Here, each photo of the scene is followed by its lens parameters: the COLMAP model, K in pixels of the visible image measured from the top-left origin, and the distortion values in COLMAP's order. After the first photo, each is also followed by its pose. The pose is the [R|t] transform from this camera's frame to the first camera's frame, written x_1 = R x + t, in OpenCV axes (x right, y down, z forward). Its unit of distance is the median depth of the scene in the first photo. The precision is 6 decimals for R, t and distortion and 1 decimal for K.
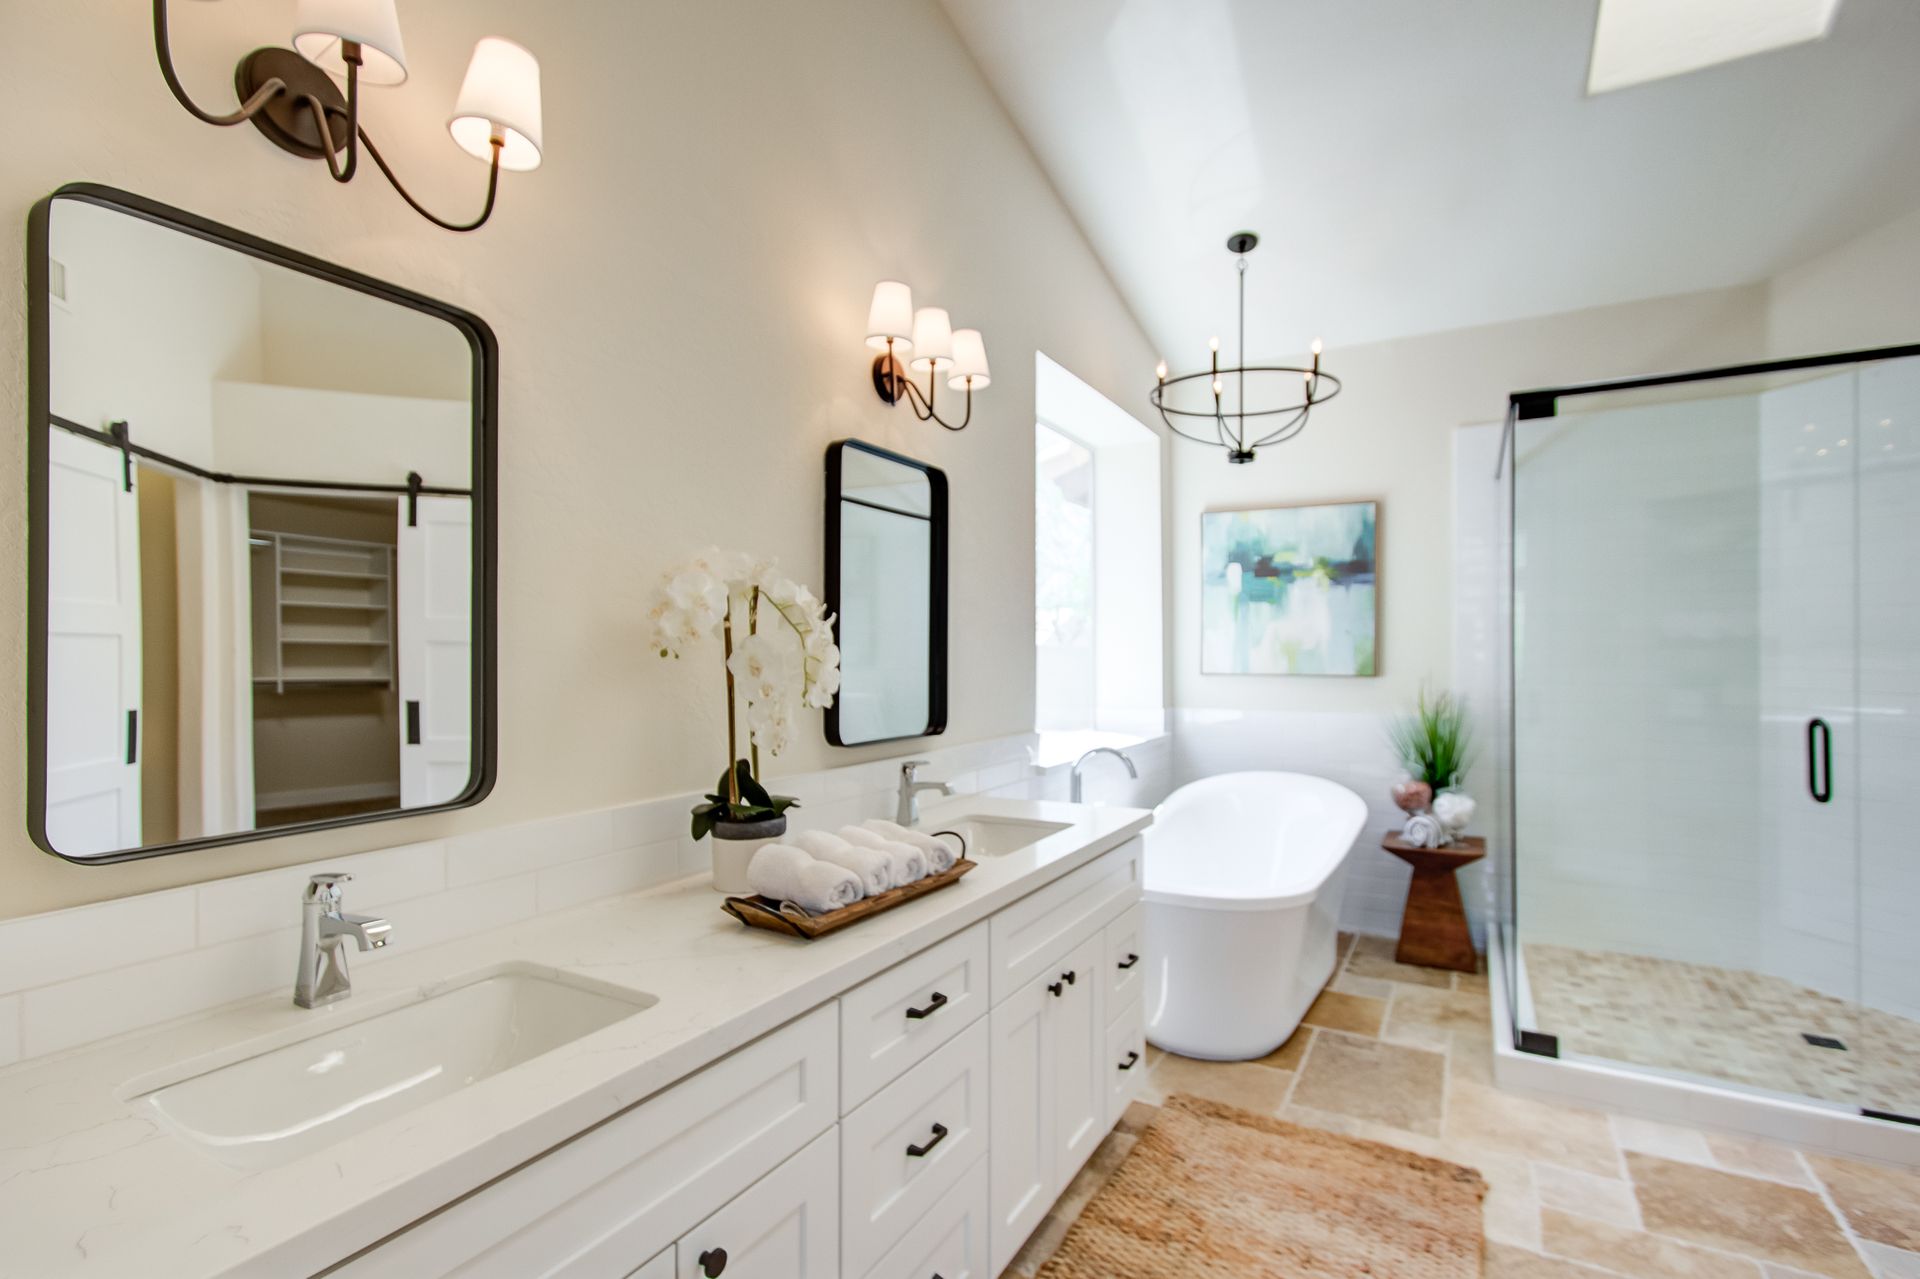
lens RADIAL K [[887.3, 0, 964.3], [0, 887.3, 618.9], [0, 0, 1]] dist [-0.004396, 0.001118]
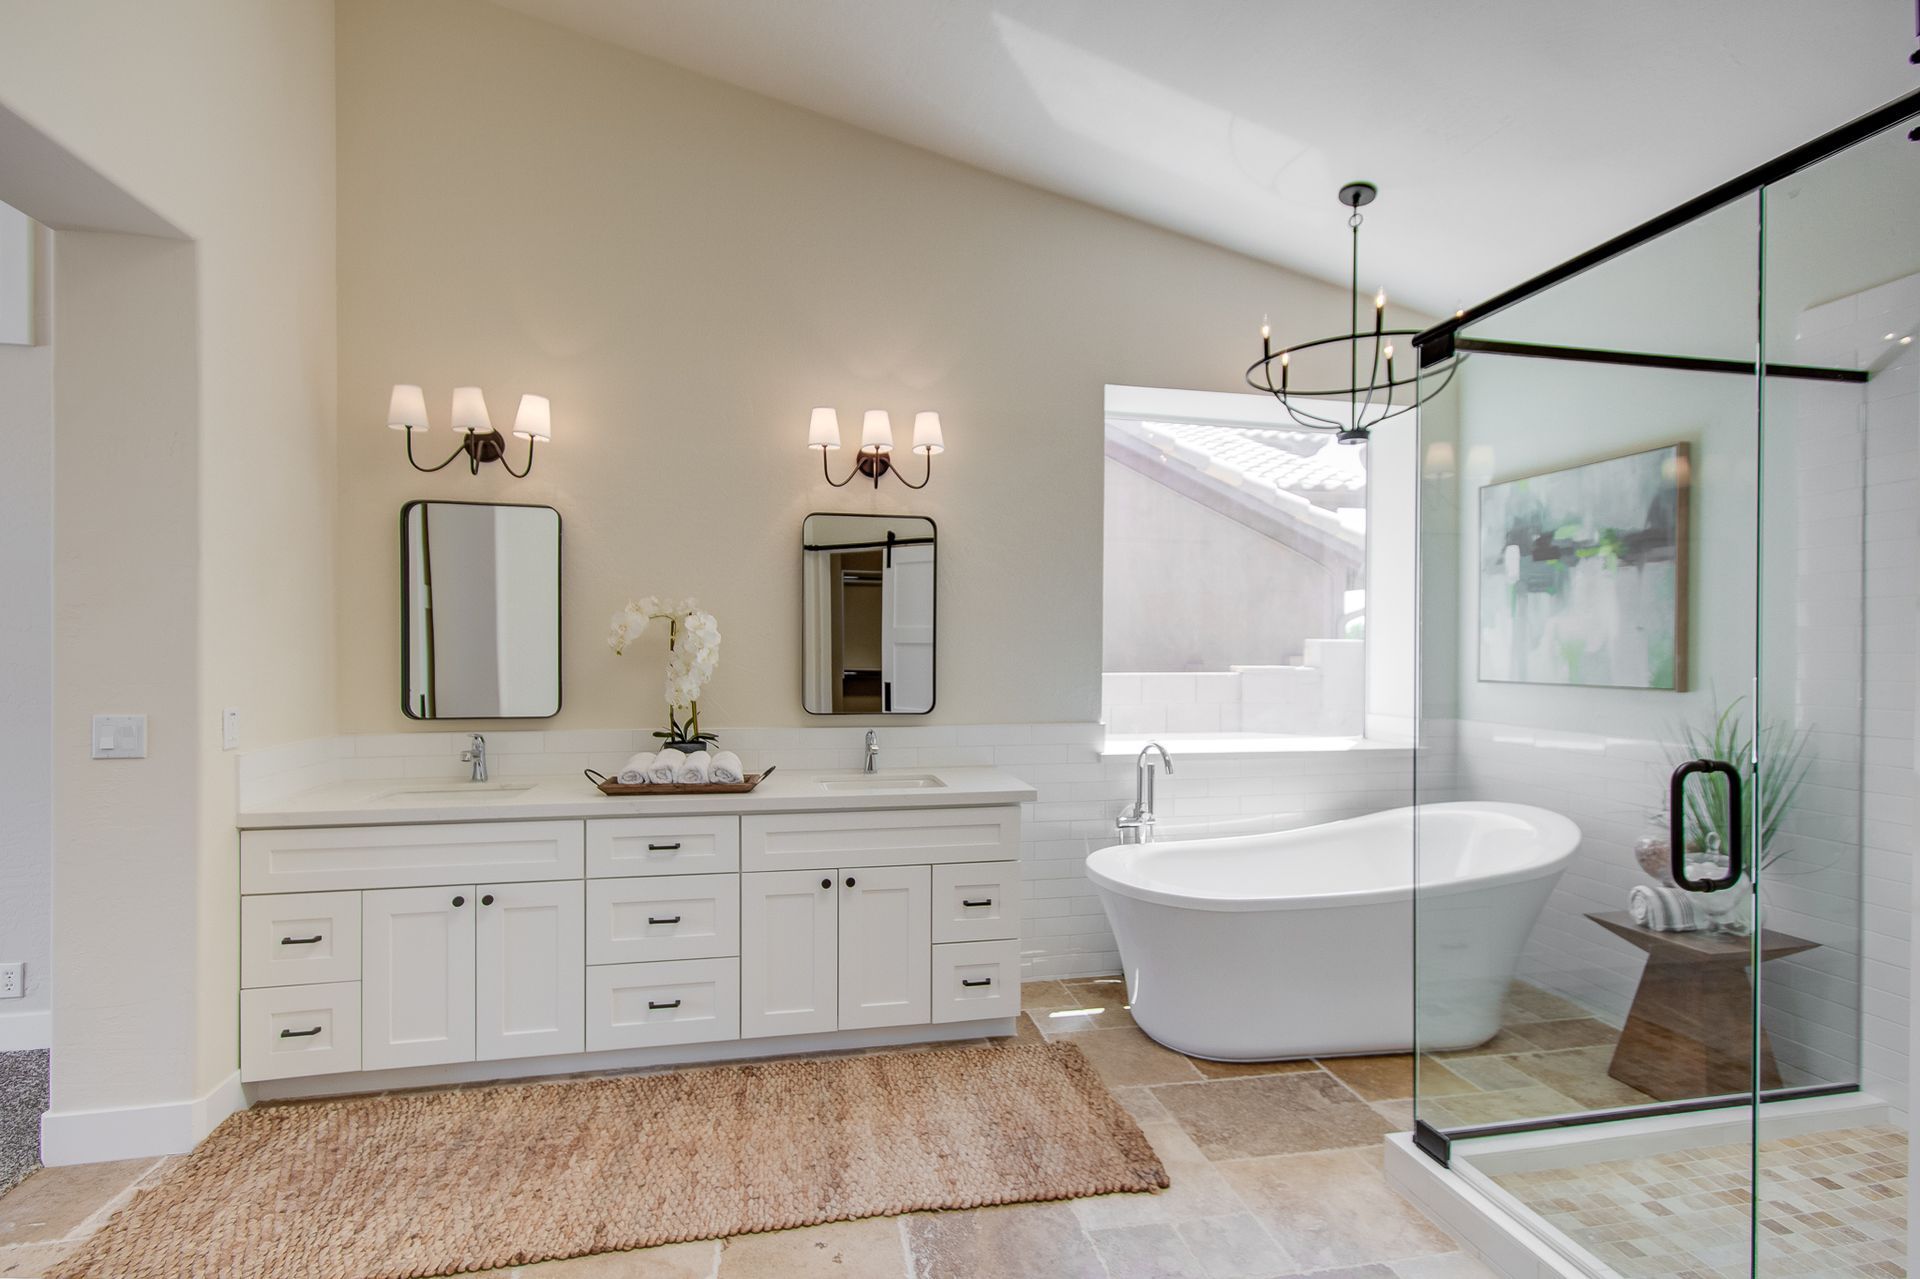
lens RADIAL K [[880.2, 0, 956.7], [0, 880.2, 622.6], [0, 0, 1]] dist [0.002537, 0.000368]
pose [[0.657401, -0.018915, -0.753303, 0.858422], [0.023648, 0.999710, -0.004464, -0.000396], [0.753170, -0.014879, 0.657658, 0.134667]]
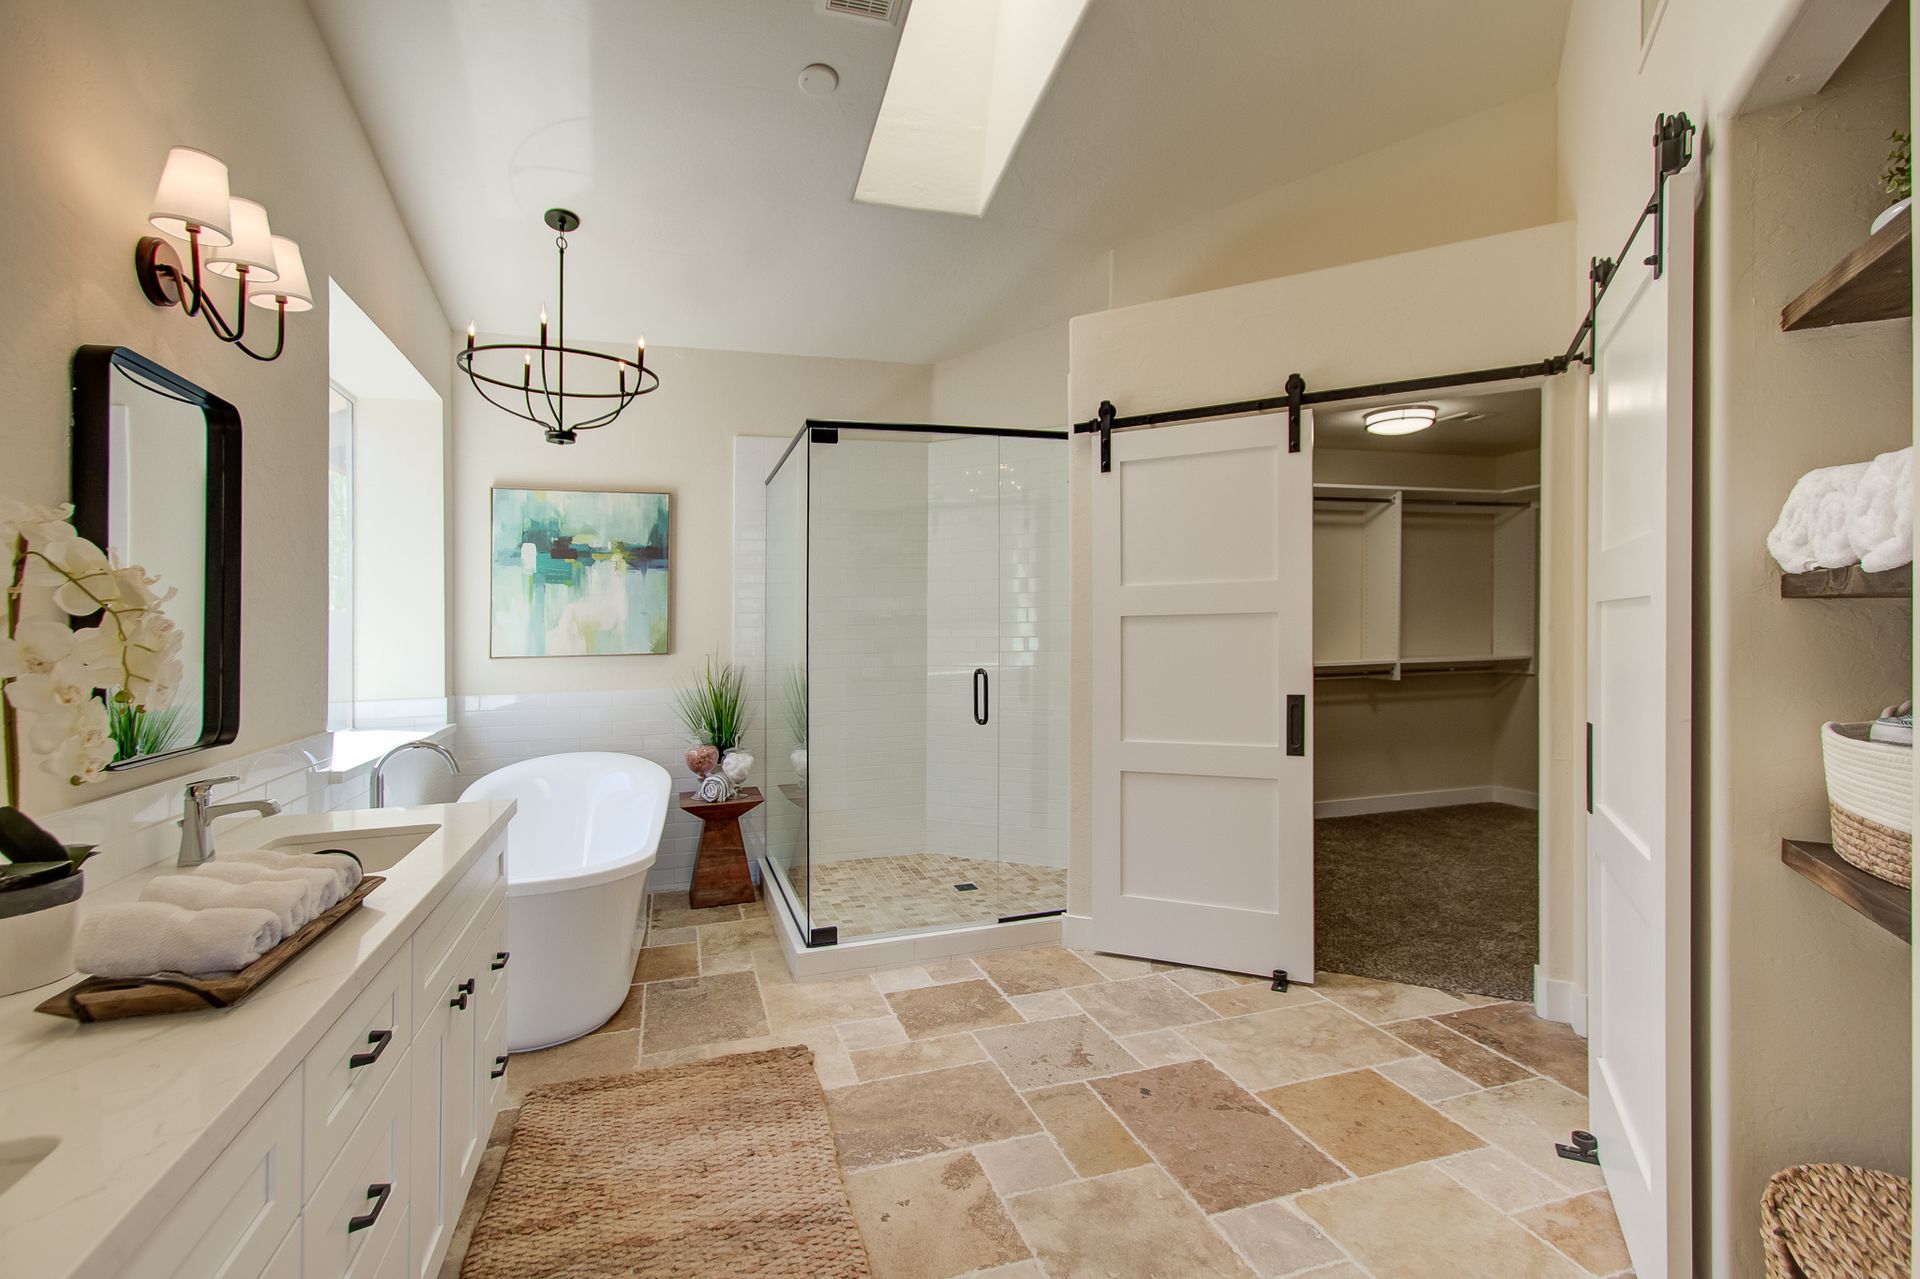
lens RADIAL K [[890.8, 0, 954.8], [0, 890.8, 603.2], [0, 0, 1]] dist [0.002673, 0.000868]
pose [[0.674349, 0.007156, 0.738378, -0.149613], [-0.008289, 0.999963, -0.002121, 0.002509], [-0.738366, -0.004690, 0.674384, 0.002557]]
